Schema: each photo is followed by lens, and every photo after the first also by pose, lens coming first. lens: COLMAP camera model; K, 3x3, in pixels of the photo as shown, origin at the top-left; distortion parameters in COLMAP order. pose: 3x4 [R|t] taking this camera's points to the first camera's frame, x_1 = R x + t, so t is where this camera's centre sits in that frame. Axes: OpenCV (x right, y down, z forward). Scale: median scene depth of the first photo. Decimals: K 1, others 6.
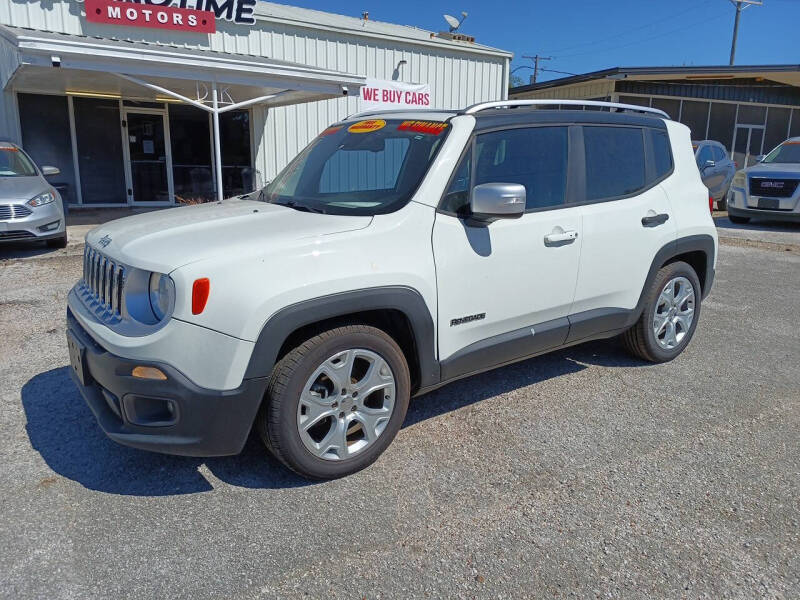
lens RADIAL K [[602.8, 0, 399.1], [0, 602.8, 274.4], [0, 0, 1]] dist [0.064474, -0.073236]
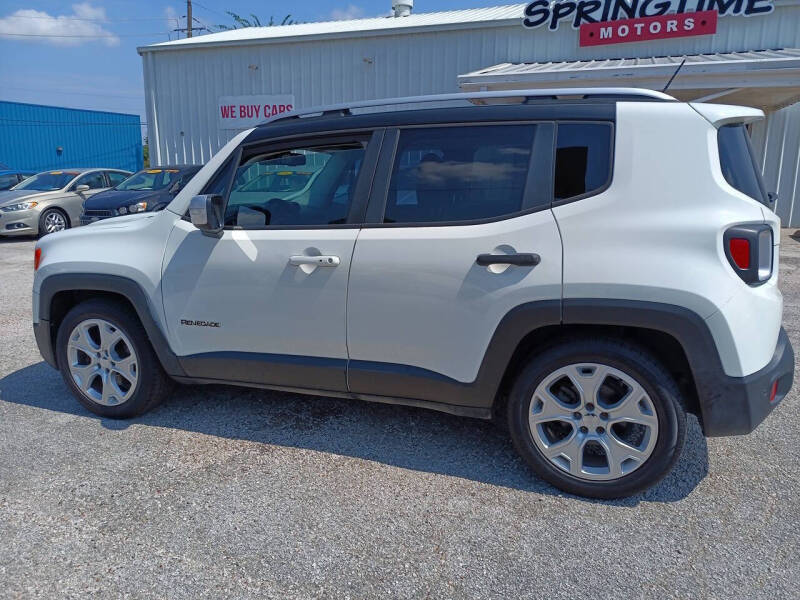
lens RADIAL K [[602.8, 0, 407.9], [0, 602.8, 300.4], [0, 0, 1]] dist [0.064474, -0.073236]
pose [[0.555701, 0.164957, -0.814853, 0.781921], [-0.152705, 0.983695, 0.094997, -0.080629], [0.817238, 0.071642, 0.571830, 0.465370]]
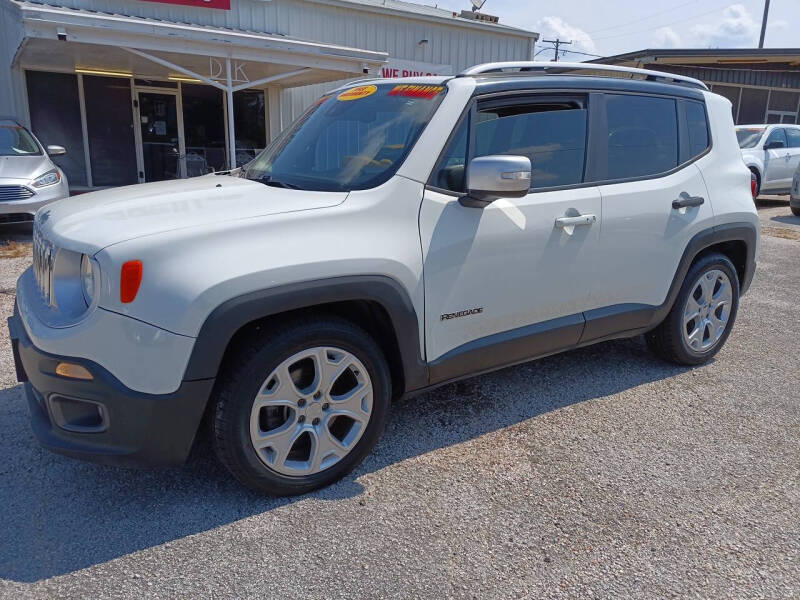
lens RADIAL K [[602.8, 0, 399.4], [0, 602.8, 294.1], [0, 0, 1]] dist [0.064474, -0.073236]
pose [[0.998868, 0.018664, -0.043759, 0.043357], [-0.016484, 0.998631, 0.049645, 0.002596], [0.044626, -0.048868, 0.997808, 0.089308]]
